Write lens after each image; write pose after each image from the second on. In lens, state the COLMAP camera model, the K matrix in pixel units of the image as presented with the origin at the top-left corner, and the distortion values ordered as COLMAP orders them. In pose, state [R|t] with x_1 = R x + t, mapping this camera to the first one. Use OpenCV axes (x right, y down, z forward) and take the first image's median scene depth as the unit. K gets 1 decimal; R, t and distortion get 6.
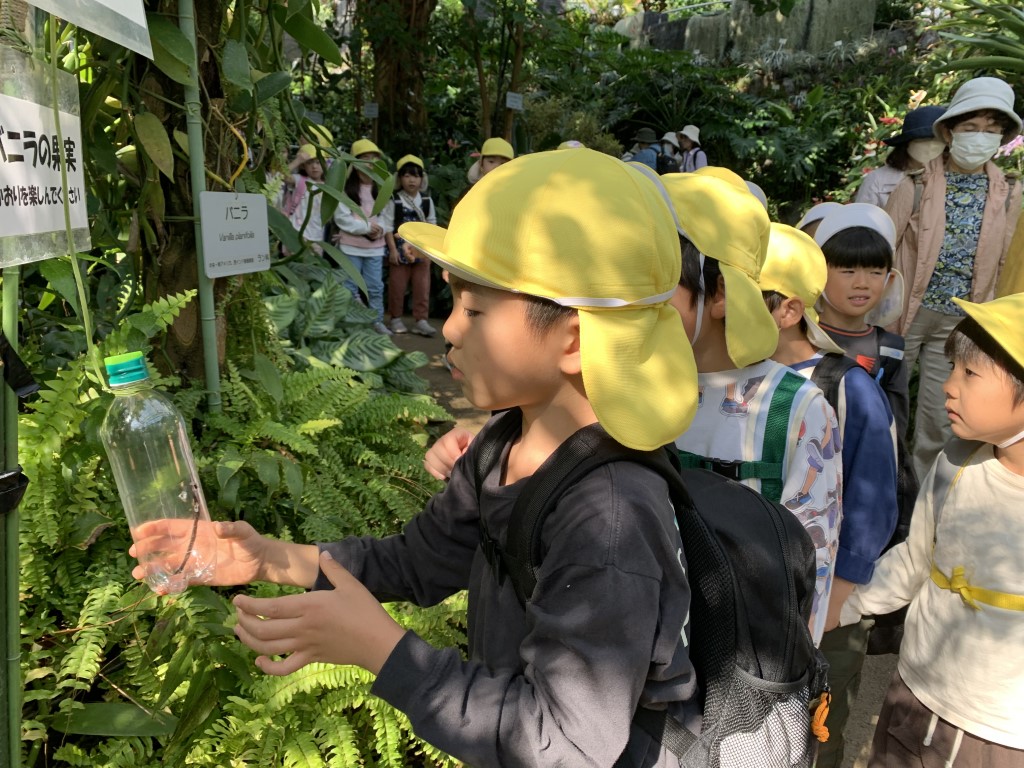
lens RADIAL K [[788.1, 0, 537.9], [0, 788.1, 368.1], [0, 0, 1]] dist [0.017503, -0.016566]
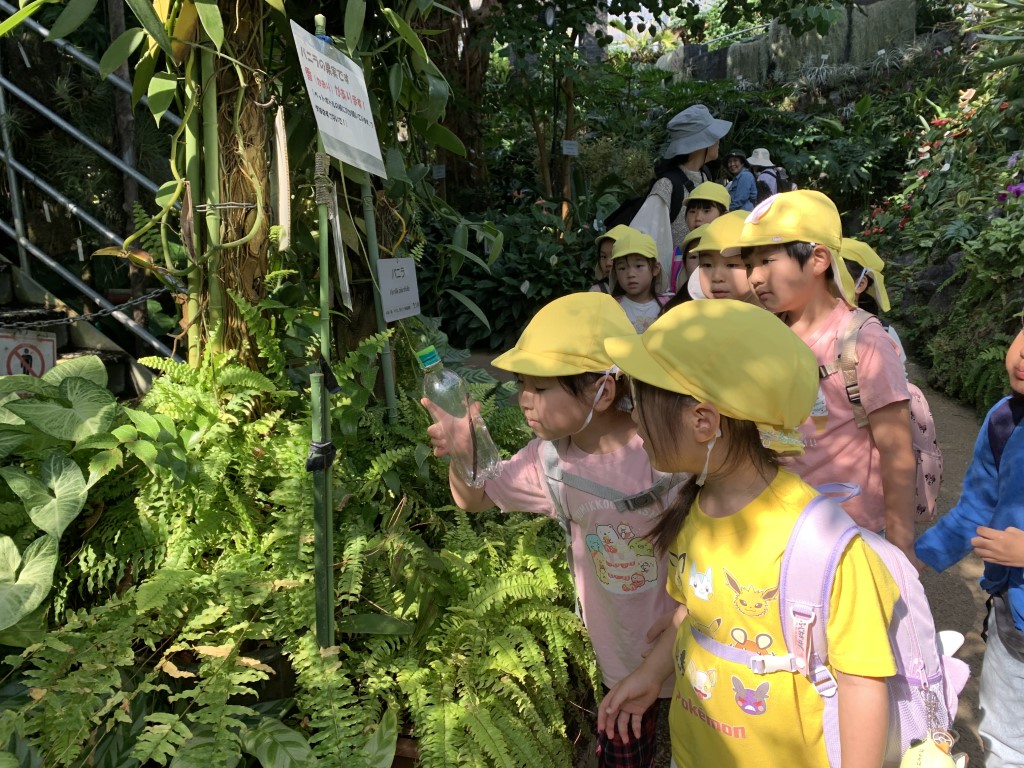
lens RADIAL K [[788.1, 0, 521.1], [0, 788.1, 360.4], [0, 0, 1]] dist [0.017503, -0.016566]
pose [[0.990265, -0.090604, -0.105667, -0.006558], [0.084310, 0.994472, -0.062590, 0.007053], [0.110754, 0.053072, 0.992430, -0.039419]]
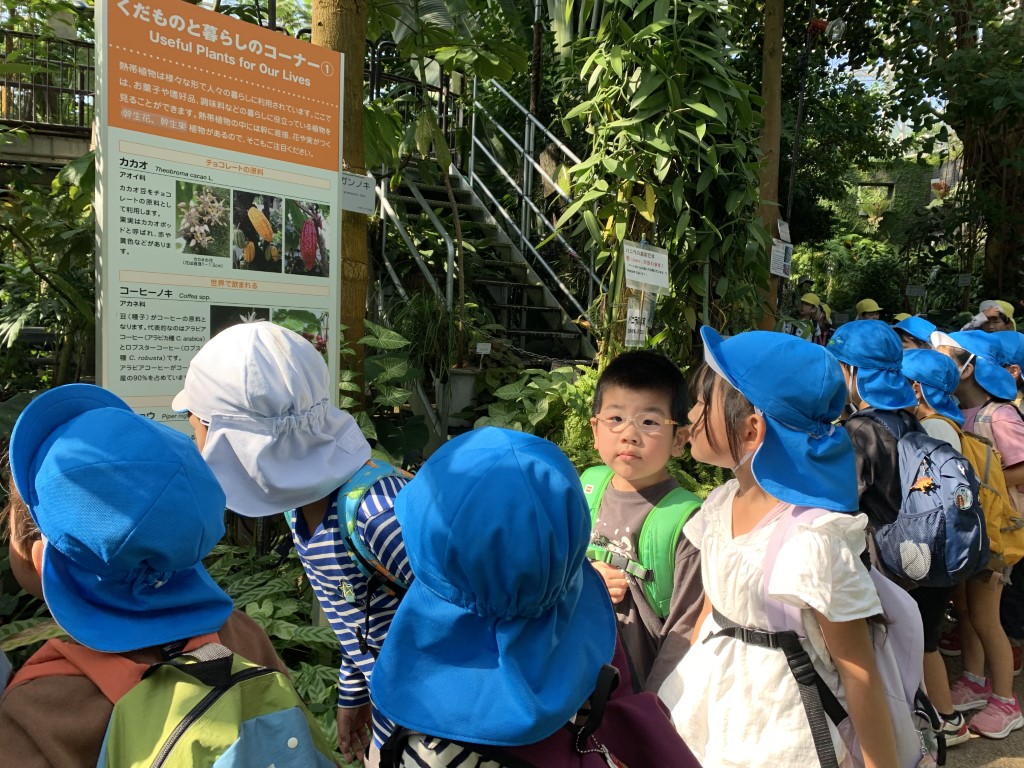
lens RADIAL K [[788.1, 0, 514.7], [0, 788.1, 380.6], [0, 0, 1]] dist [0.017503, -0.016566]
pose [[0.700537, 0.003943, -0.713605, 0.123296], [-0.144695, 0.979998, -0.136630, 0.045757], [0.698793, 0.198969, 0.687096, -0.147801]]
